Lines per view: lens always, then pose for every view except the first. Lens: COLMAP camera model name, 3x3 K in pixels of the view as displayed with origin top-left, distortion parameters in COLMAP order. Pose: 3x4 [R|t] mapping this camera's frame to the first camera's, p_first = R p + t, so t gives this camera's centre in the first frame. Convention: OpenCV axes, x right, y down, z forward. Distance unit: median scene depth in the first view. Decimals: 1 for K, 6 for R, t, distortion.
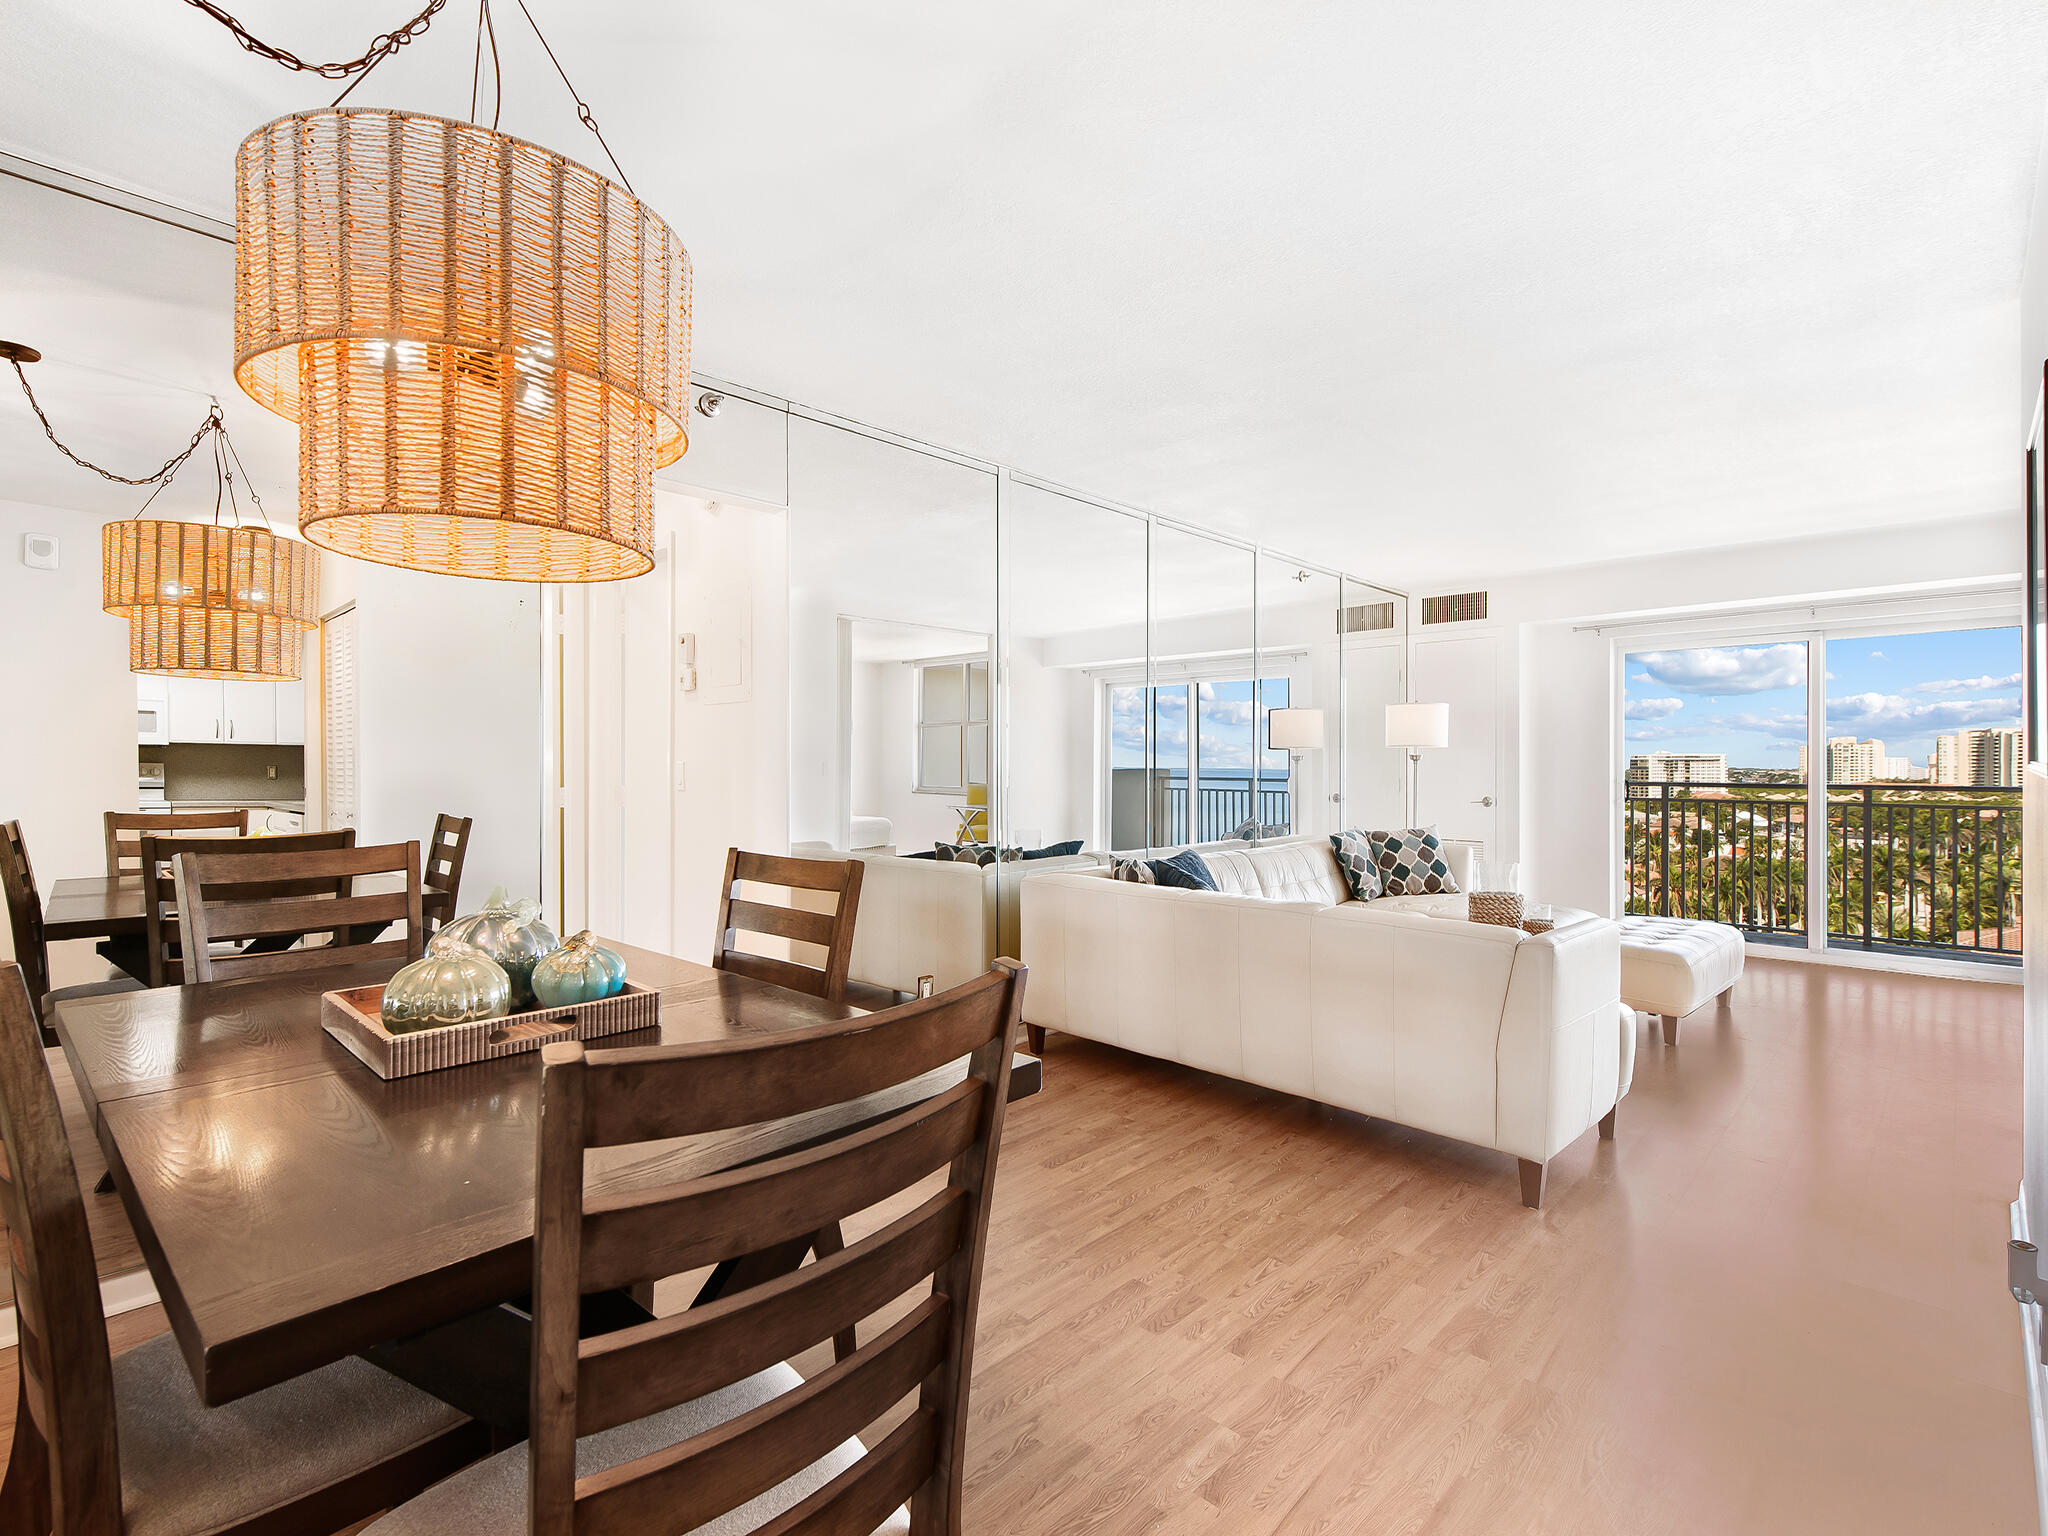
lens RADIAL K [[969.5, 0, 1029.8], [0, 969.5, 764.4], [0, 0, 1]] dist [0.018210, -0.006522]
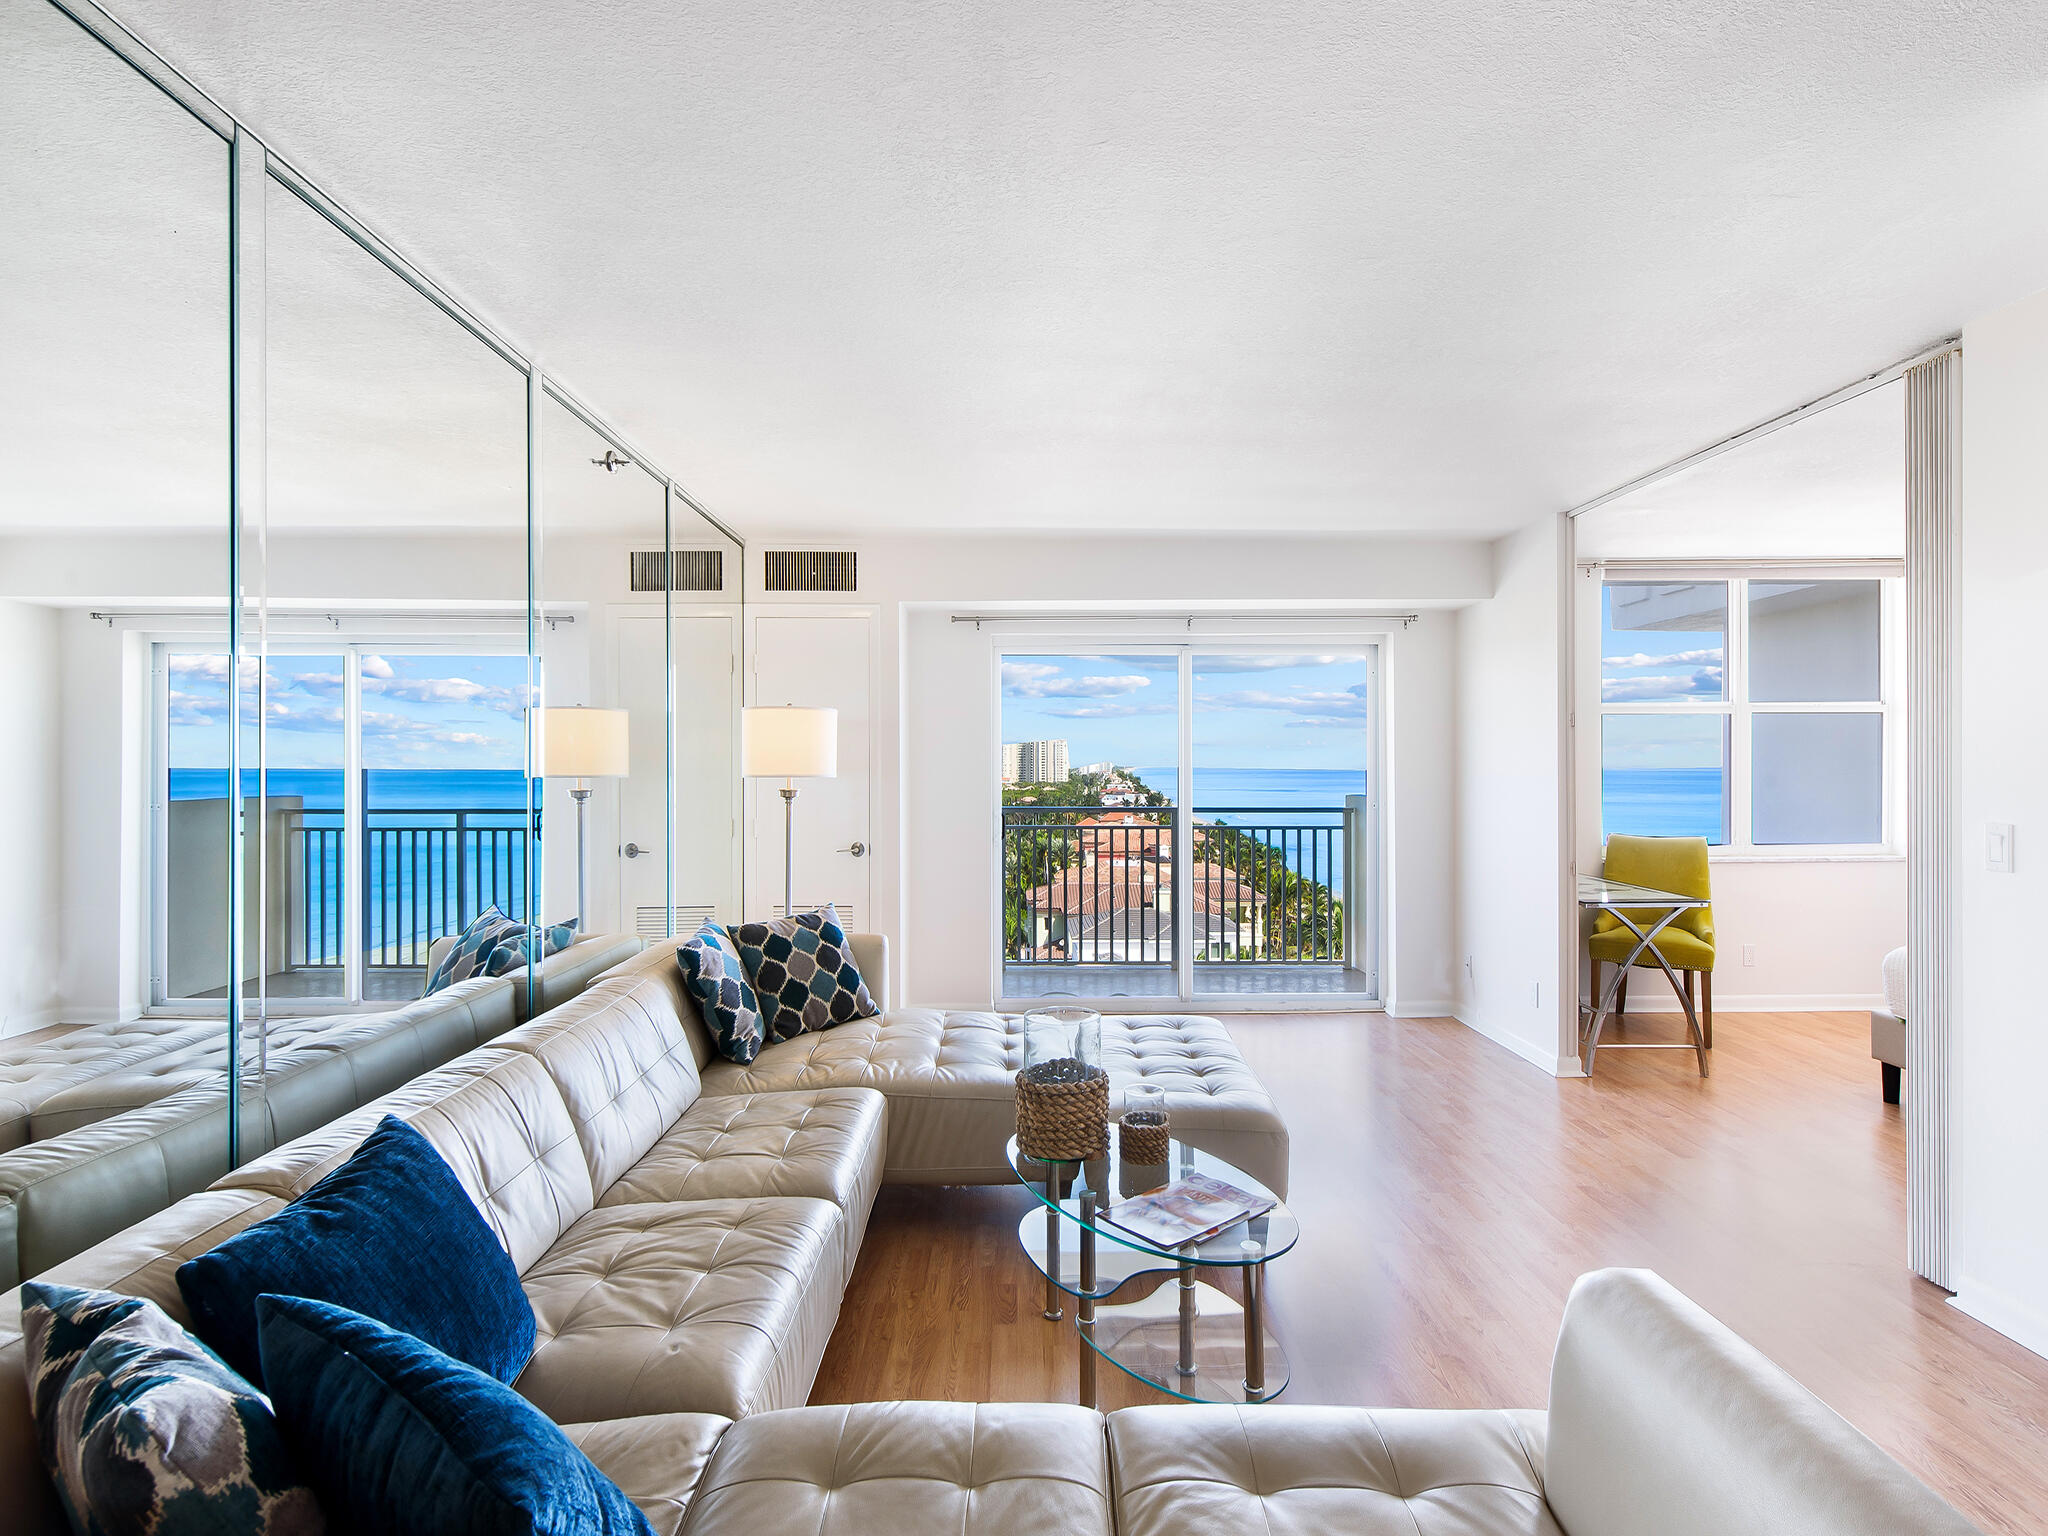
lens RADIAL K [[982.9, 0, 1028.6], [0, 982.9, 767.4], [0, 0, 1]] dist [0.014089, -0.006042]
pose [[0.713067, -0.002584, 0.701091, 0.065606], [-0.000773, 0.999990, 0.004471, -0.028690], [-0.701095, -0.003729, 0.713058, 0.468815]]
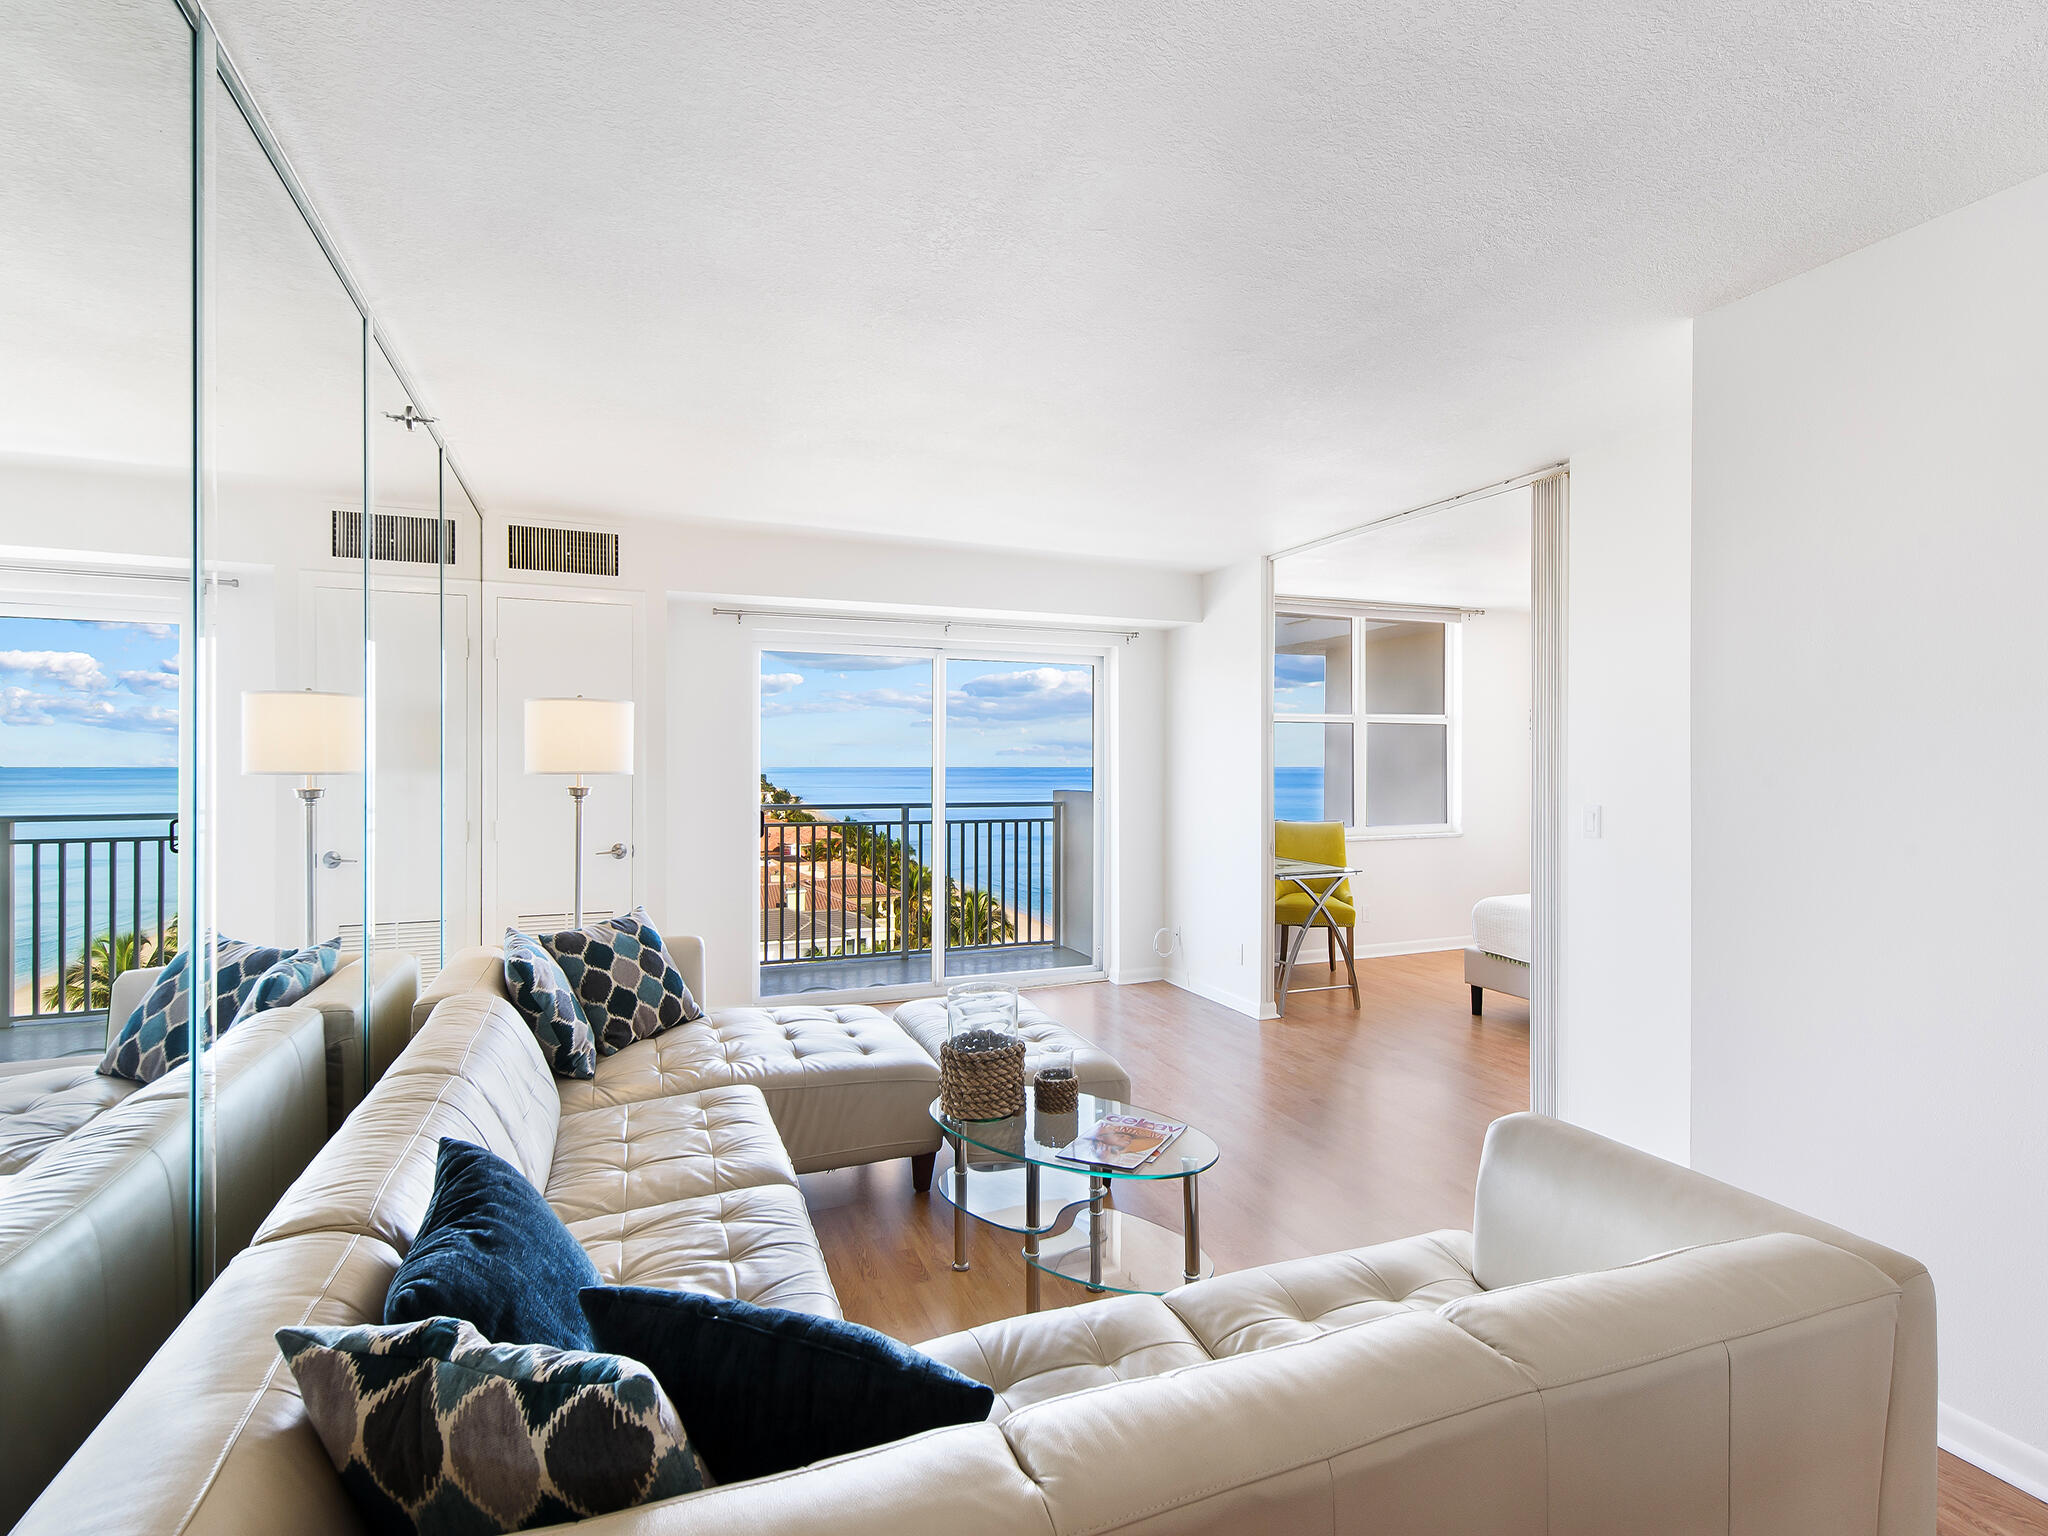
lens RADIAL K [[982.9, 0, 1028.6], [0, 982.9, 767.4], [0, 0, 1]] dist [0.014089, -0.006042]
pose [[0.407016, -0.003753, 0.913413, -0.038050], [-0.004199, 0.999973, 0.005980, -0.028210], [-0.913411, -0.006270, 0.406989, 0.547143]]
